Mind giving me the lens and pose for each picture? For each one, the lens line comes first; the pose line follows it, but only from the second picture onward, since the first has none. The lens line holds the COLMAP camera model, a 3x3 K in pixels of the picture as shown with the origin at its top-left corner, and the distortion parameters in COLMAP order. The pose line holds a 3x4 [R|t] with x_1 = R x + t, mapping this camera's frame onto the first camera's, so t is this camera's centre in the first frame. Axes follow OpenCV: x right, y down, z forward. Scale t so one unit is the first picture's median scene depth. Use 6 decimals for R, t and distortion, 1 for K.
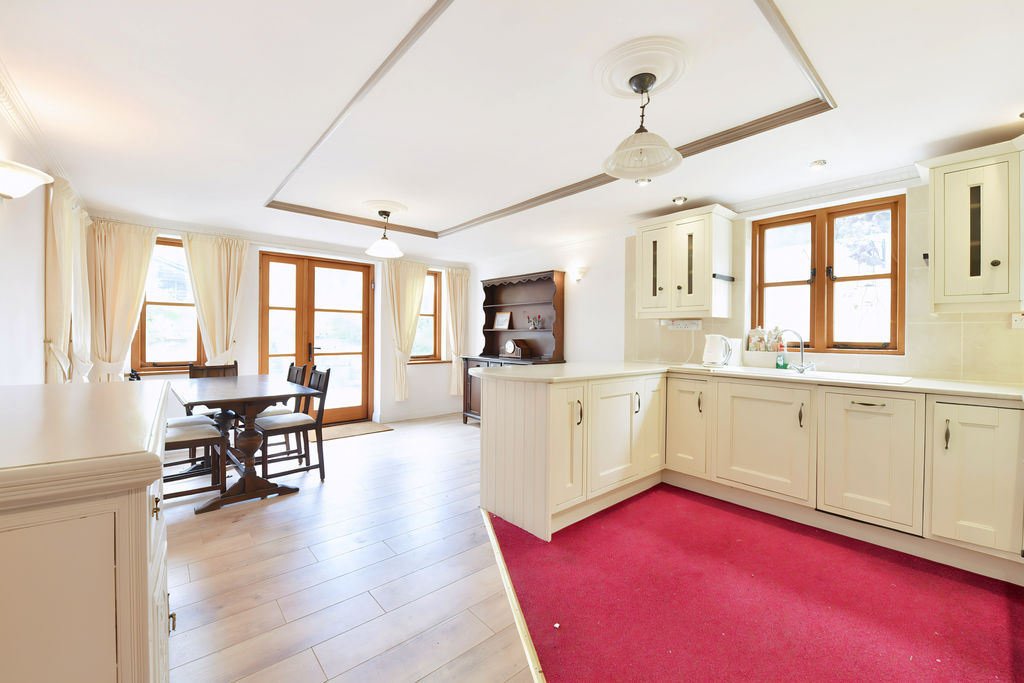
lens RADIAL K [[408.5, 0, 515.3], [0, 408.5, 337.3], [0, 0, 1]] dist [-0.014650, -0.003091]
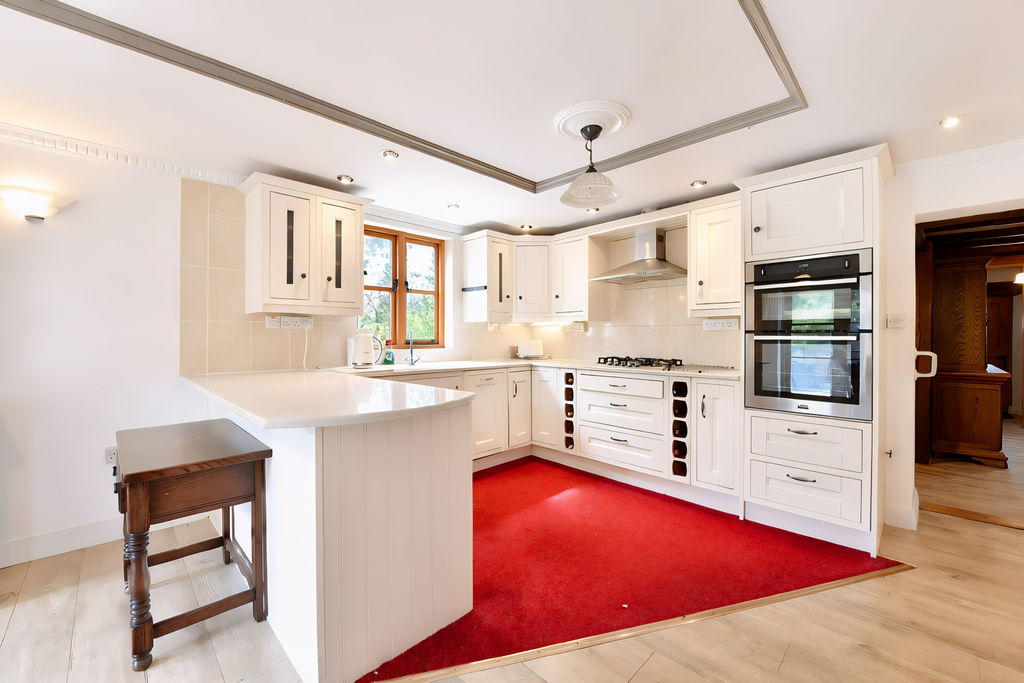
lens RADIAL K [[412.2, 0, 511.7], [0, 412.2, 336.8], [0, 0, 1]] dist [-0.001037, -0.005991]
pose [[-0.060808, -0.011980, 0.998078, -0.386261], [0.005246, 0.999910, 0.012322, -0.008386], [-0.998136, 0.005985, -0.060739, 0.547727]]
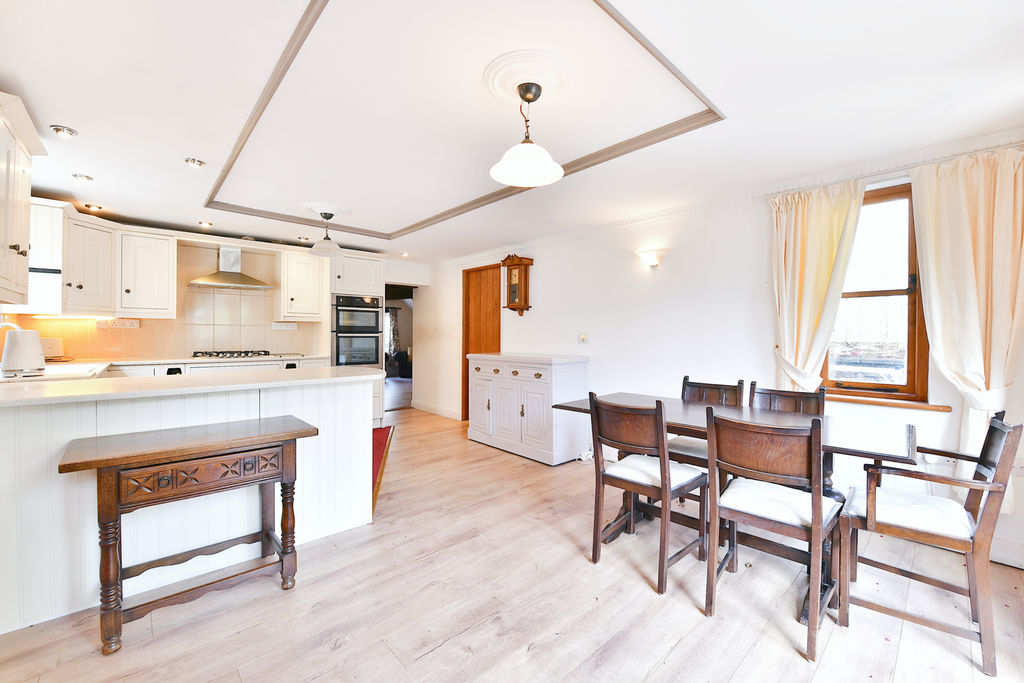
lens RADIAL K [[408.5, 0, 515.3], [0, 408.5, 337.3], [0, 0, 1]] dist [-0.014650, -0.003091]
pose [[-0.999408, -0.020010, -0.027982, -0.257507], [-0.020568, 0.999592, 0.019804, -0.023771], [0.027574, 0.020367, -0.999412, 1.310277]]
